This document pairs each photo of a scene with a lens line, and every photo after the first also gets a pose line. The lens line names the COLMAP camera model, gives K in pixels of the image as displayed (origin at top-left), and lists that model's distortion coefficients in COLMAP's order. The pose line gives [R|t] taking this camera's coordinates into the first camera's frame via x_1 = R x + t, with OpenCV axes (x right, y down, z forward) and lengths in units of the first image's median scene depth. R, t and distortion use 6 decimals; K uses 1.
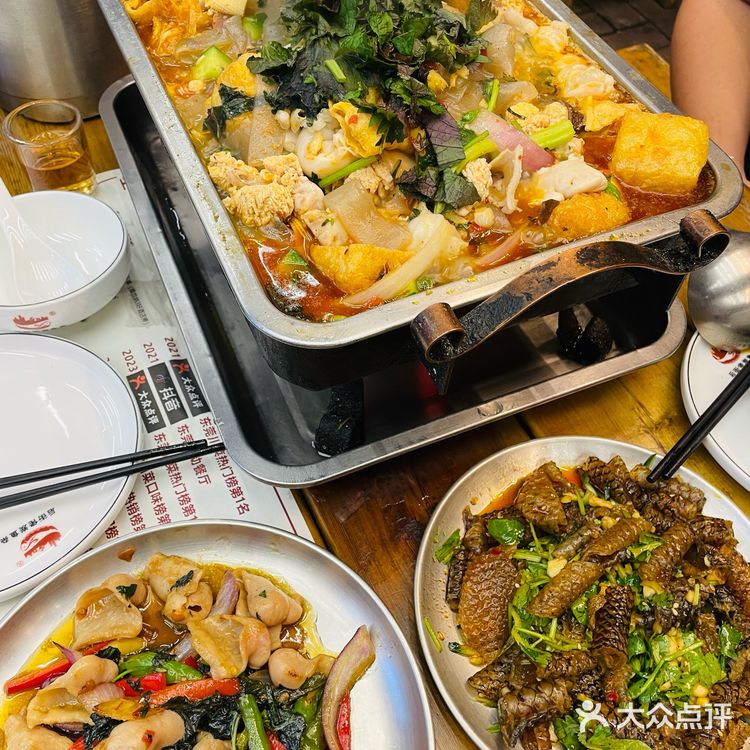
lens RADIAL K [[849.2, 0, 375.0], [0, 849.2, 375.0], [0, 0, 1]] dist [0.132014, -0.030367]
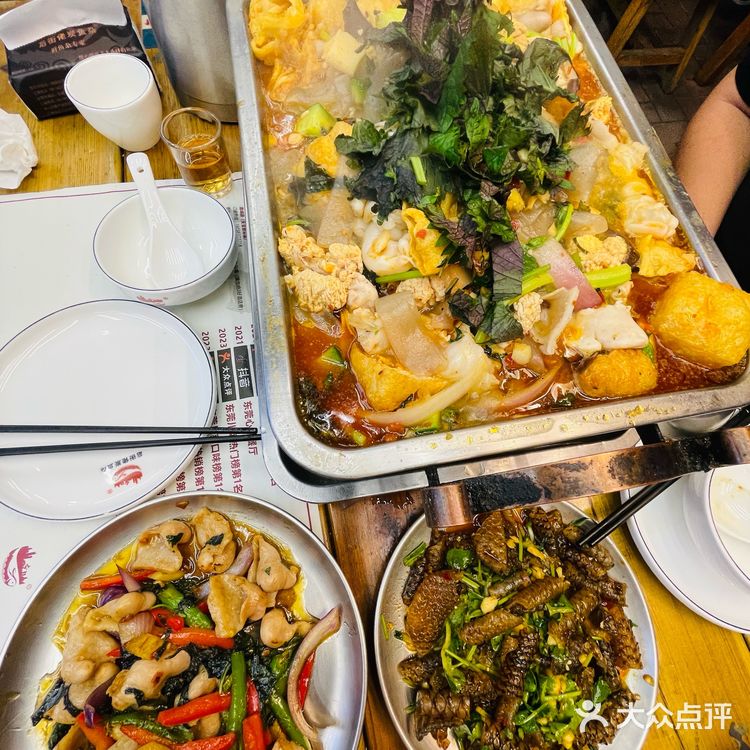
lens RADIAL K [[427.7, 0, 375.0], [0, 427.7, 375.0], [0, 0, 1]] dist [0.026005, -0.000026]
pose [[0.969693, 0.241784, -0.035143, -0.019549], [-0.223402, 0.935672, 0.273148, -0.251960], [0.098925, -0.257018, 0.961330, 0.452172]]
